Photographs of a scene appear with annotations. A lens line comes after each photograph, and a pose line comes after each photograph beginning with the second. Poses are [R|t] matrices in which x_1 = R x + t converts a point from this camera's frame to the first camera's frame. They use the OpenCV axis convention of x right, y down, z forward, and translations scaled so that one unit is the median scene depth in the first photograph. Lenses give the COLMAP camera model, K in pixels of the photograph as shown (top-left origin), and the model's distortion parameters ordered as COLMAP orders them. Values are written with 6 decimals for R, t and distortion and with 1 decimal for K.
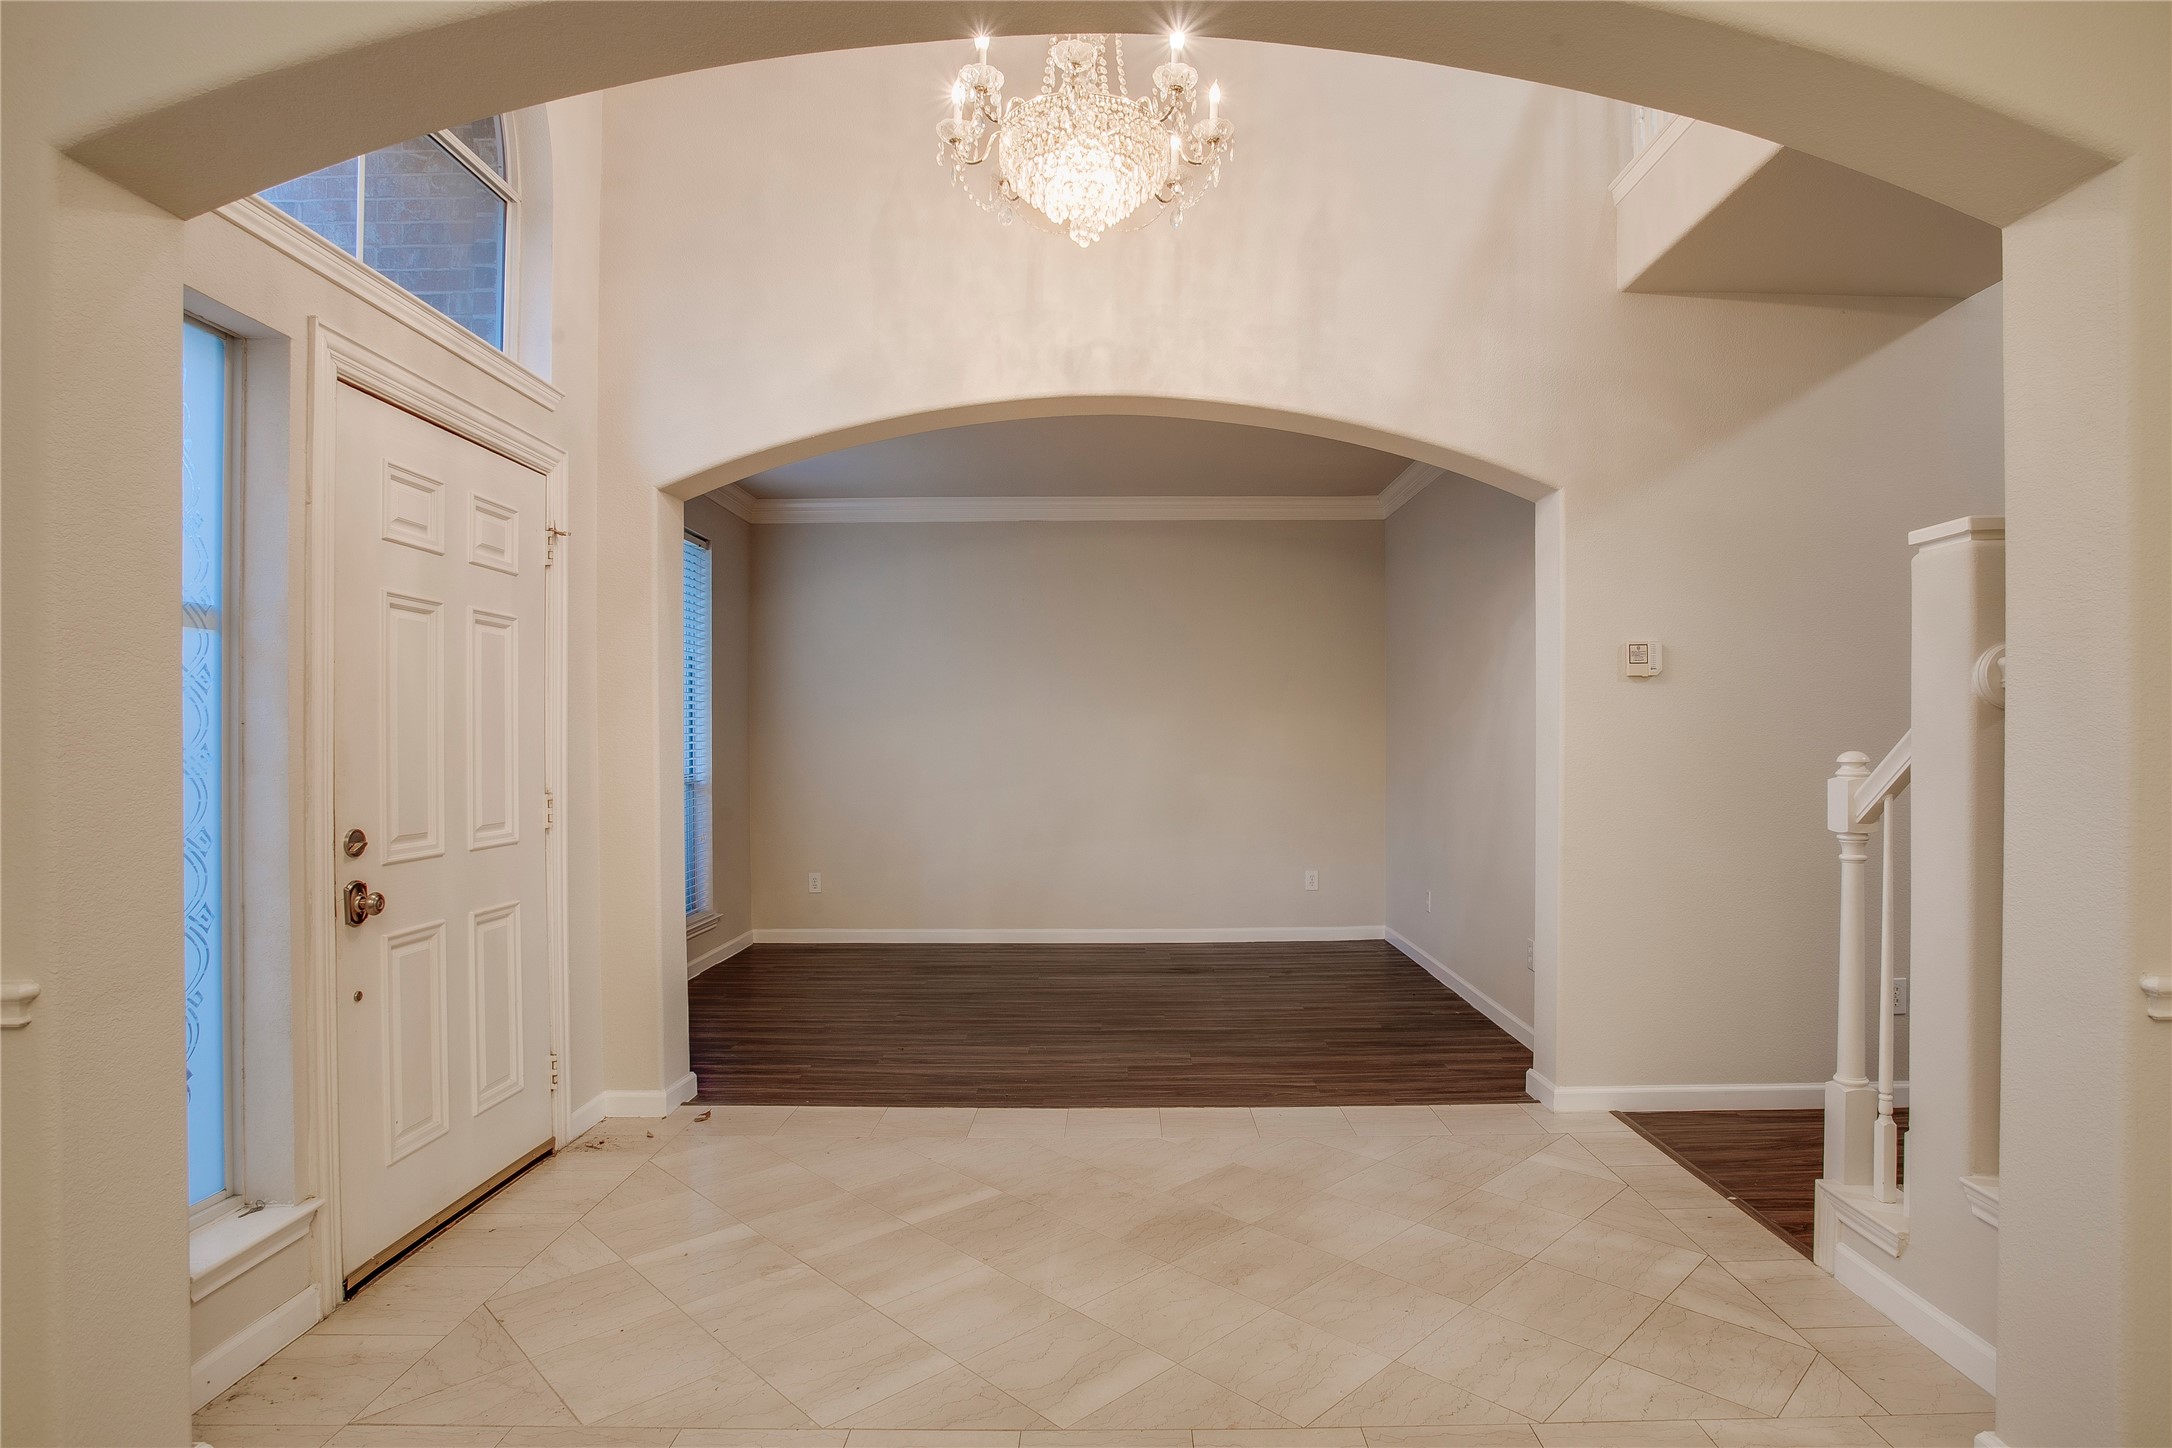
lens RADIAL K [[1163.7, 0, 1093.3], [0, 1163.7, 697.6], [0, 0, 1]] dist [-0.002163, -0.000251]
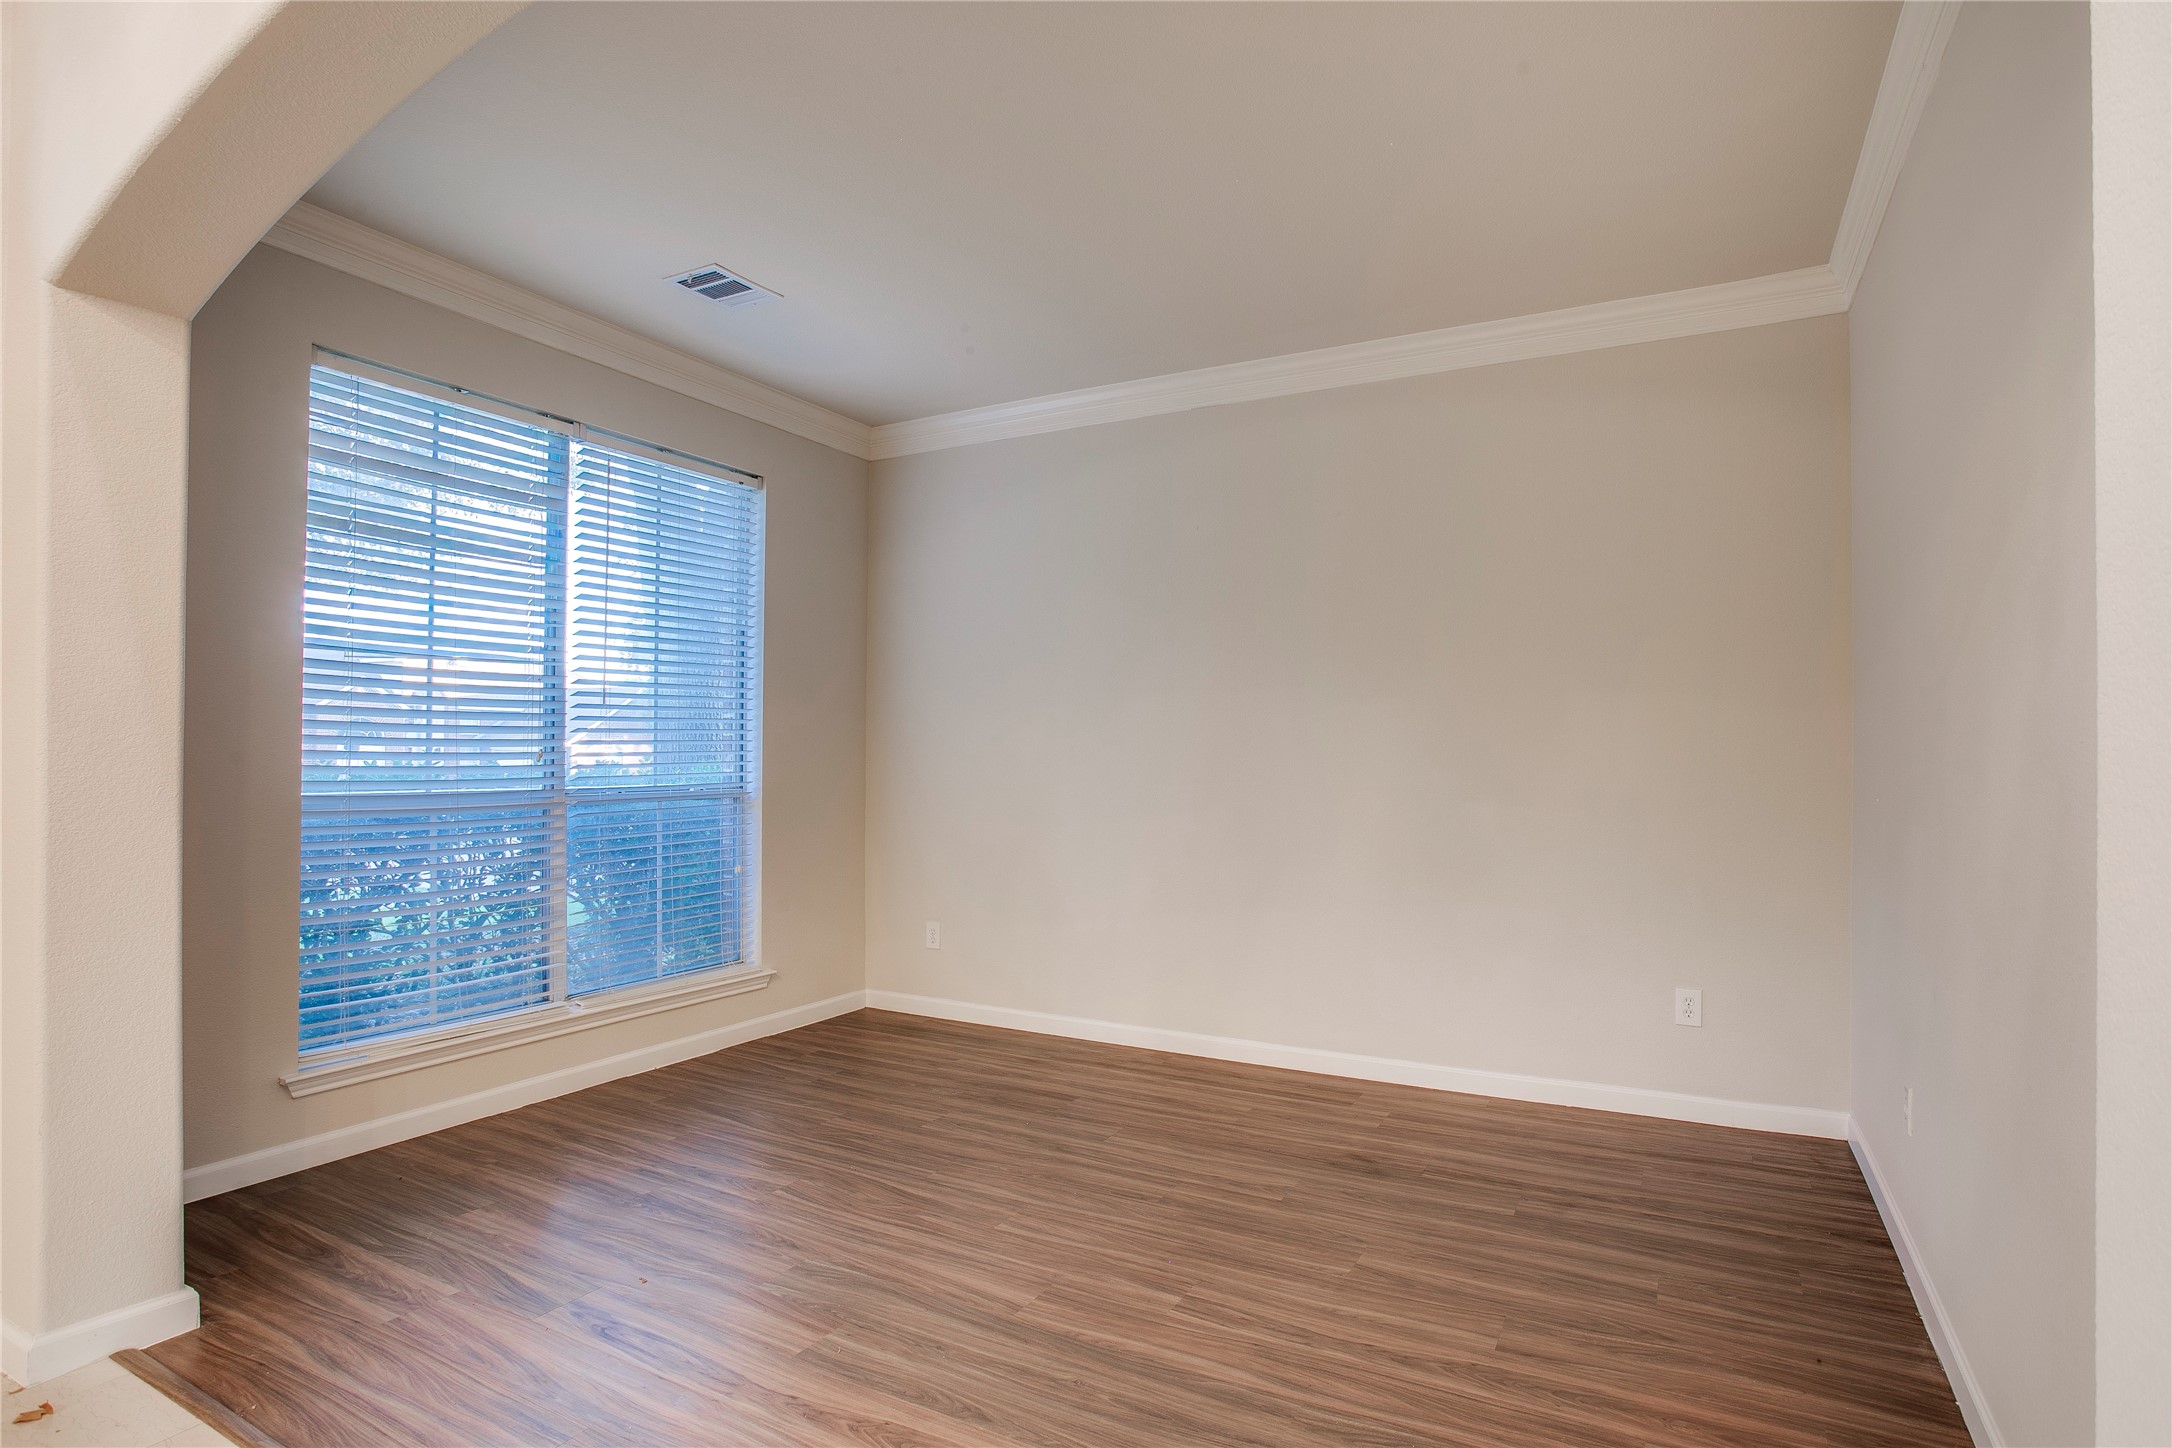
lens RADIAL K [[1108.3, 0, 1083.8], [0, 1108.3, 740.8], [0, 0, 1]] dist [-0.068400, 0.029903]
pose [[0.883266, 0.006465, -0.468828, 0.277030], [0.004699, 0.999733, 0.022639, 0.031435], [0.468849, -0.022199, 0.882999, 0.671560]]
